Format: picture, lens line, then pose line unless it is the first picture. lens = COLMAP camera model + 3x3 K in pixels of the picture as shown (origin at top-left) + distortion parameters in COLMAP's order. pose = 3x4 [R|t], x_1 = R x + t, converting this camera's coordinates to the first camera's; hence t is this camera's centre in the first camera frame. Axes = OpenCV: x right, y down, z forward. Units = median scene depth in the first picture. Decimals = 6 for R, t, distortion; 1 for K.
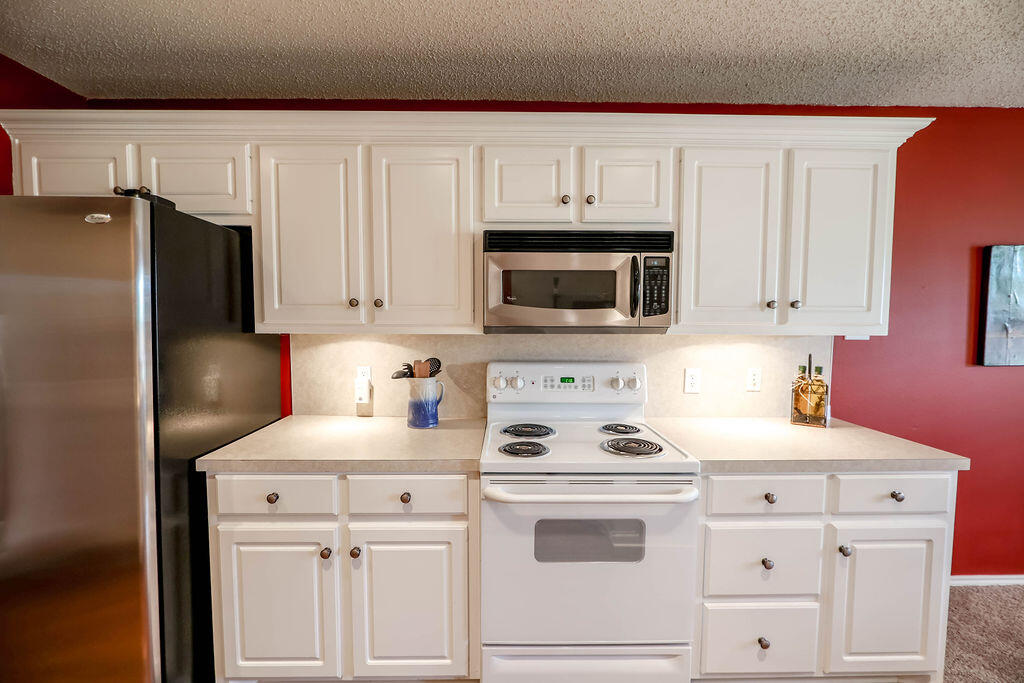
lens RADIAL K [[404.3, 0, 511.9], [0, 404.3, 343.9], [0, 0, 1]] dist [-0.006183, 0.000640]
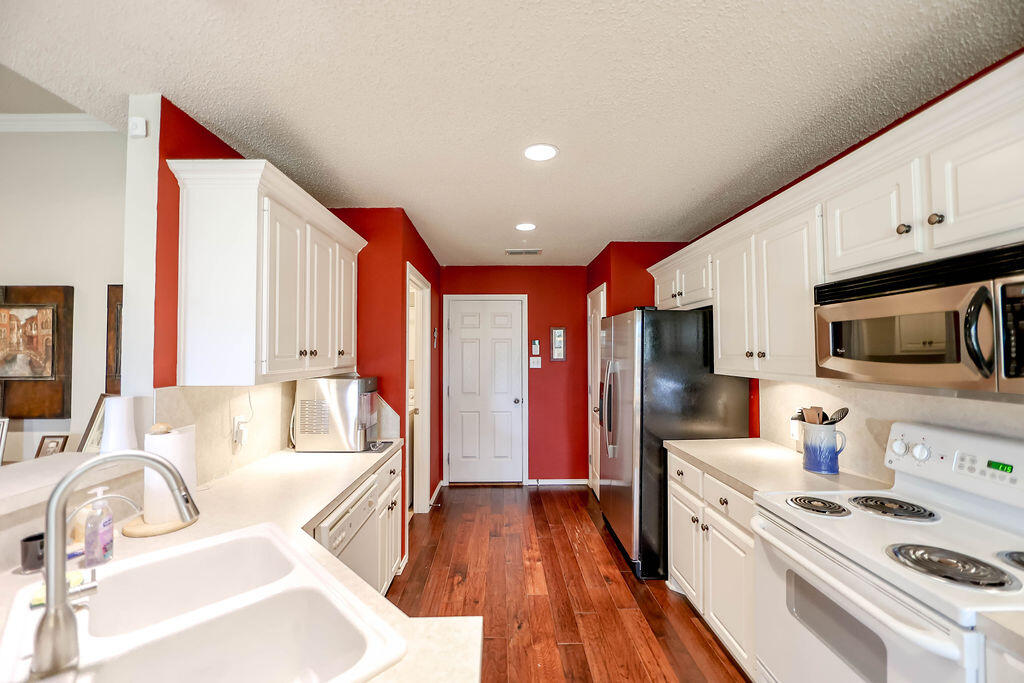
lens RADIAL K [[404.3, 0, 511.9], [0, 404.3, 343.9], [0, 0, 1]] dist [-0.006183, 0.000640]
pose [[0.019621, -0.025844, -0.999473, 0.789765], [-0.054265, 0.998165, -0.026876, -0.051020], [0.998334, 0.054764, 0.018183, 0.174282]]
